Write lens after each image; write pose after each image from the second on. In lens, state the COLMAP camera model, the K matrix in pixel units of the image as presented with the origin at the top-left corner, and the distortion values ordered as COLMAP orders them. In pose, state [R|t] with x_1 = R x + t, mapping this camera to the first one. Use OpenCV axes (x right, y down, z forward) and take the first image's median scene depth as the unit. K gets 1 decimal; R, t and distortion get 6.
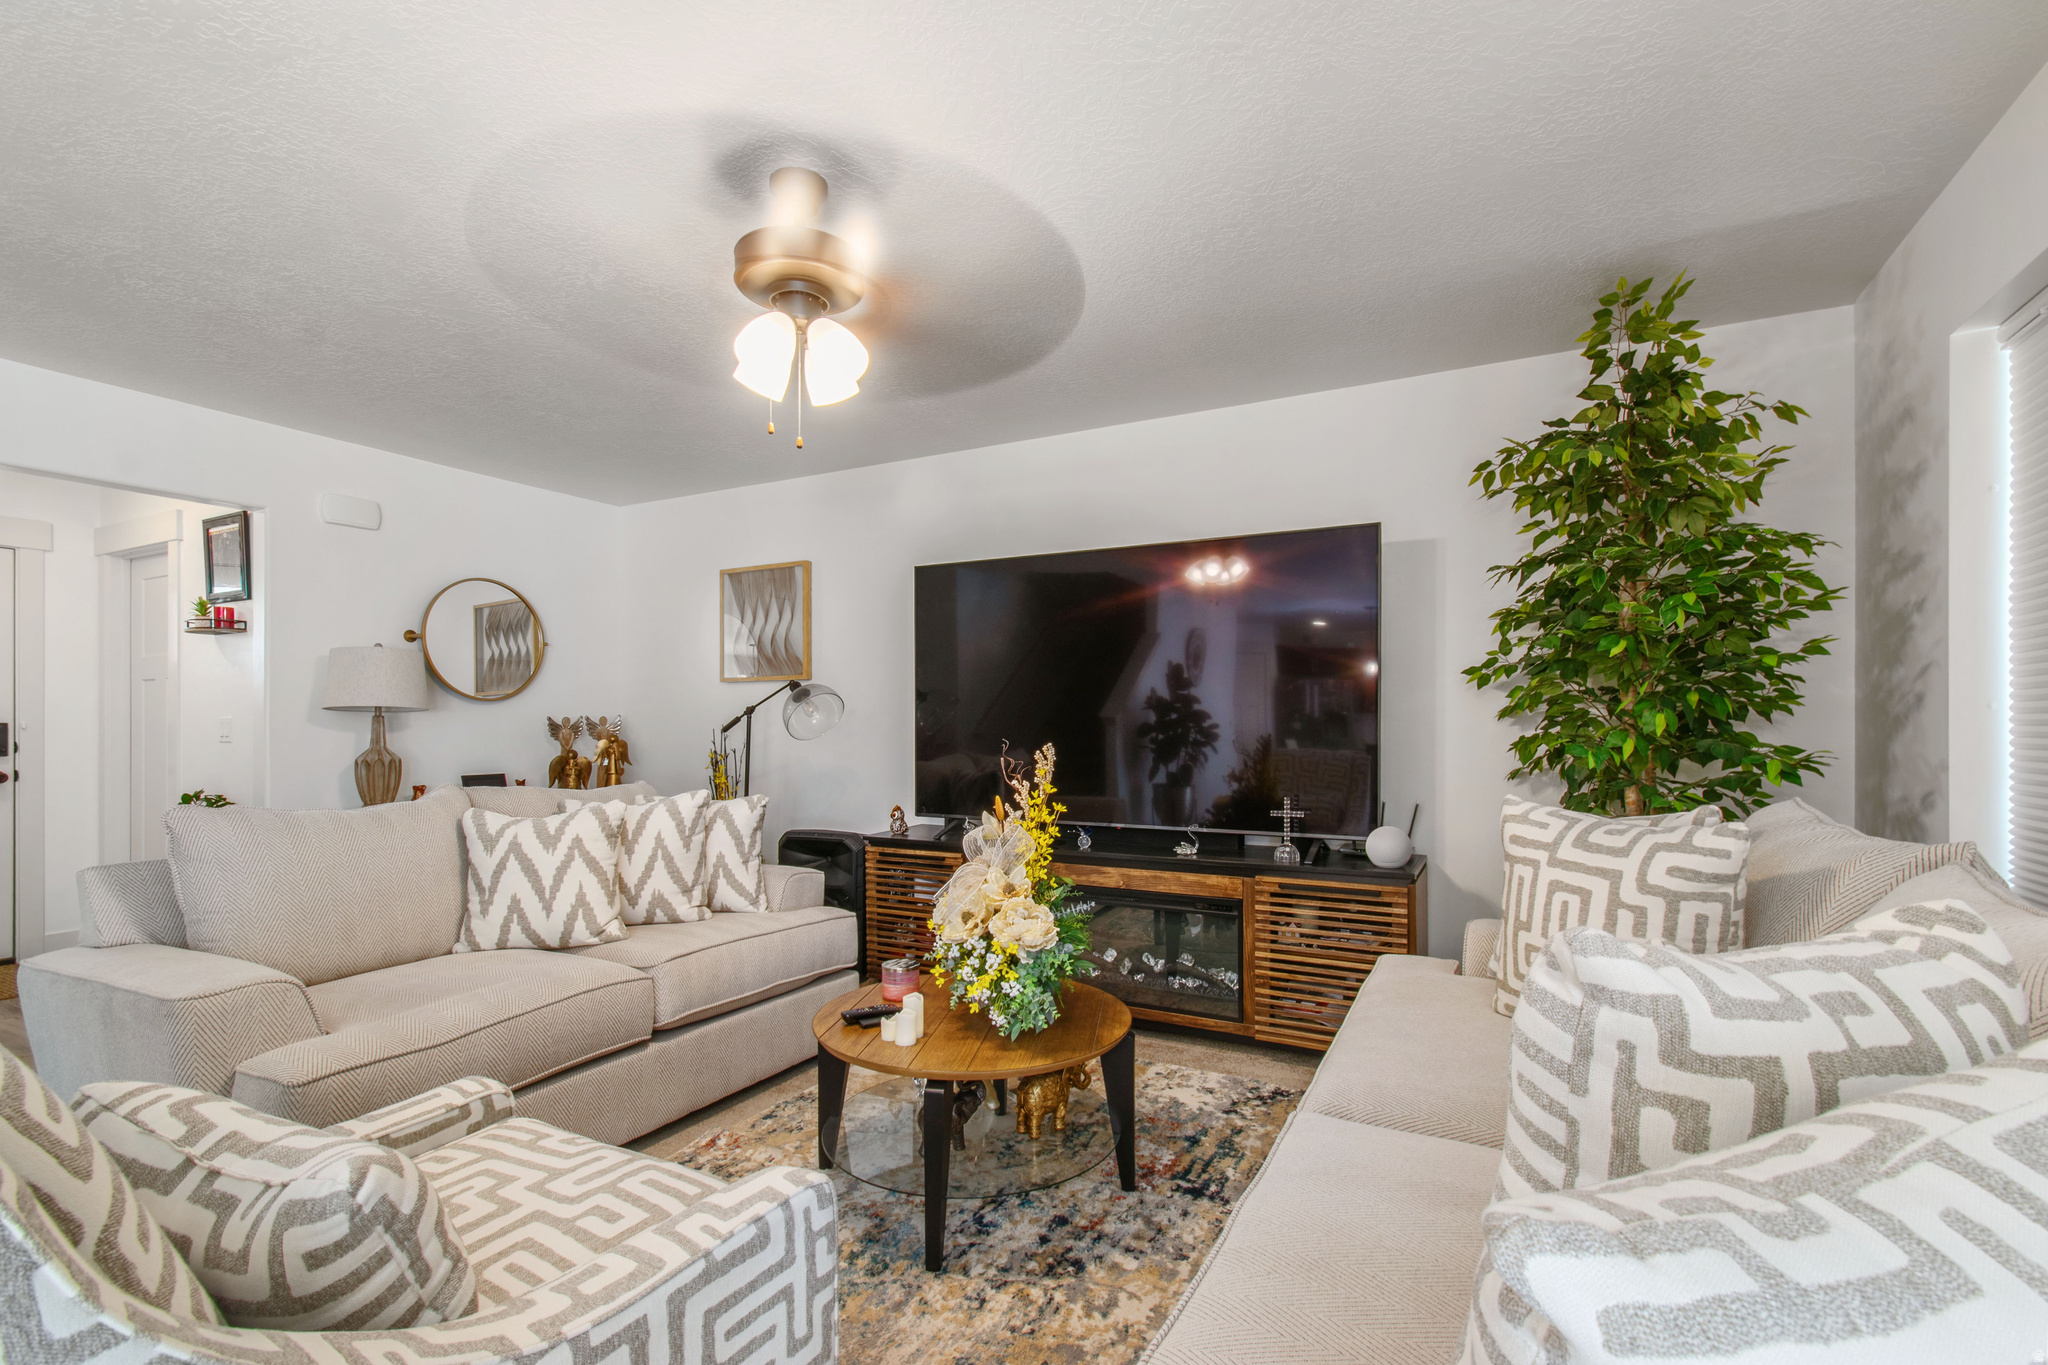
lens RADIAL K [[921.6, 0, 1045.1], [0, 921.6, 724.5], [0, 0, 1]] dist [0.006695, -0.002282]
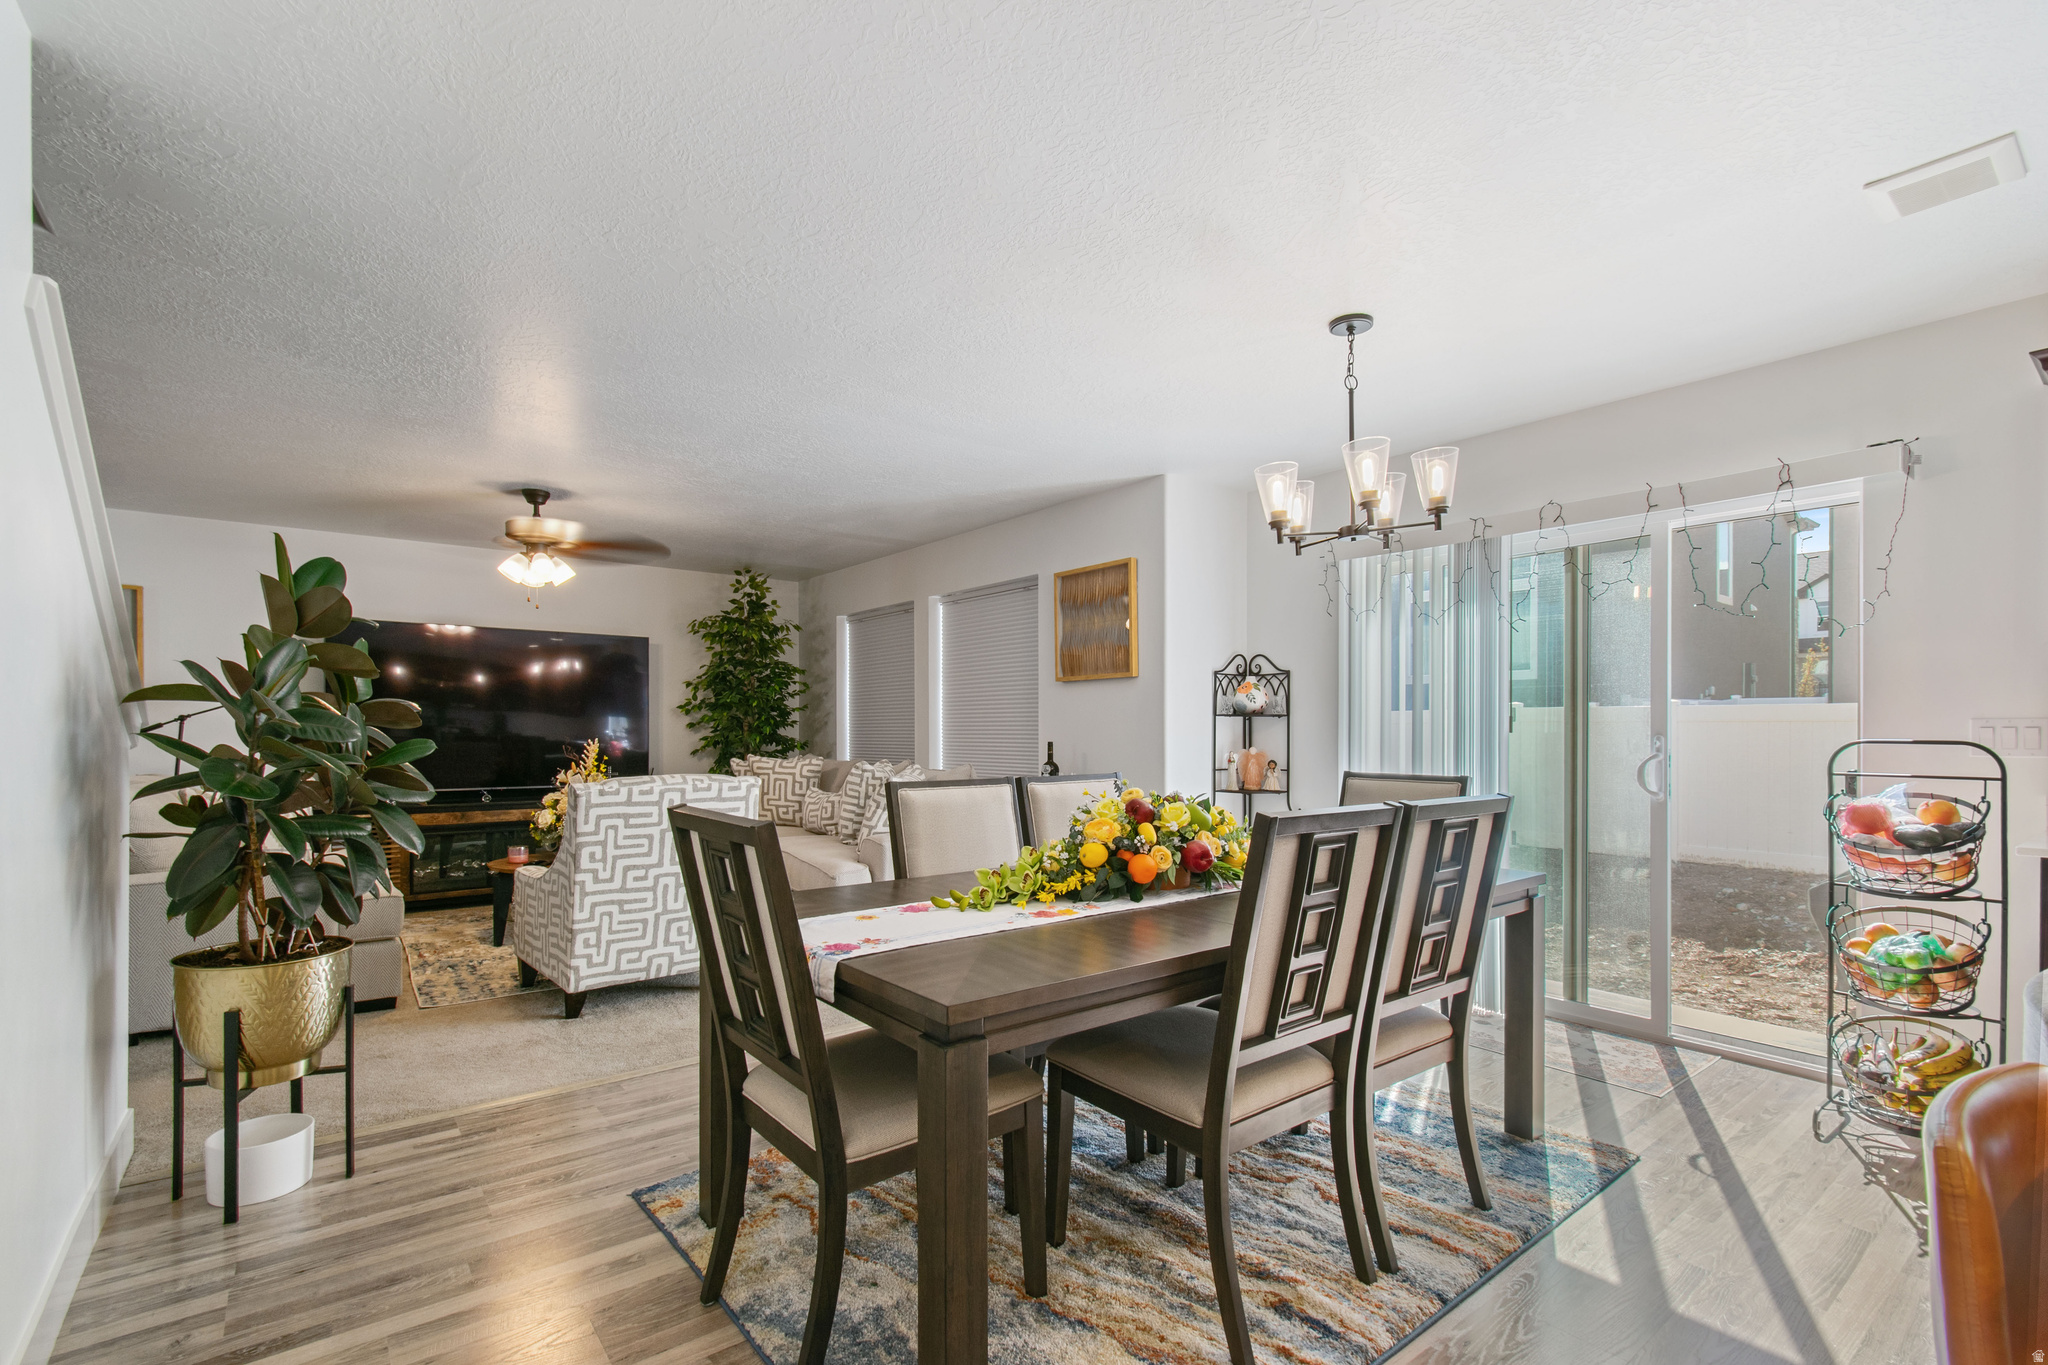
lens RADIAL K [[921.6, 0, 1031.1], [0, 921.6, 722.0], [0, 0, 1]] dist [0.006695, -0.002282]
pose [[0.403573, 0.011613, 0.914874, -1.604020], [-0.003589, 0.999932, -0.011110, 0.001982], [-0.914941, 0.001200, 0.403587, -0.892129]]
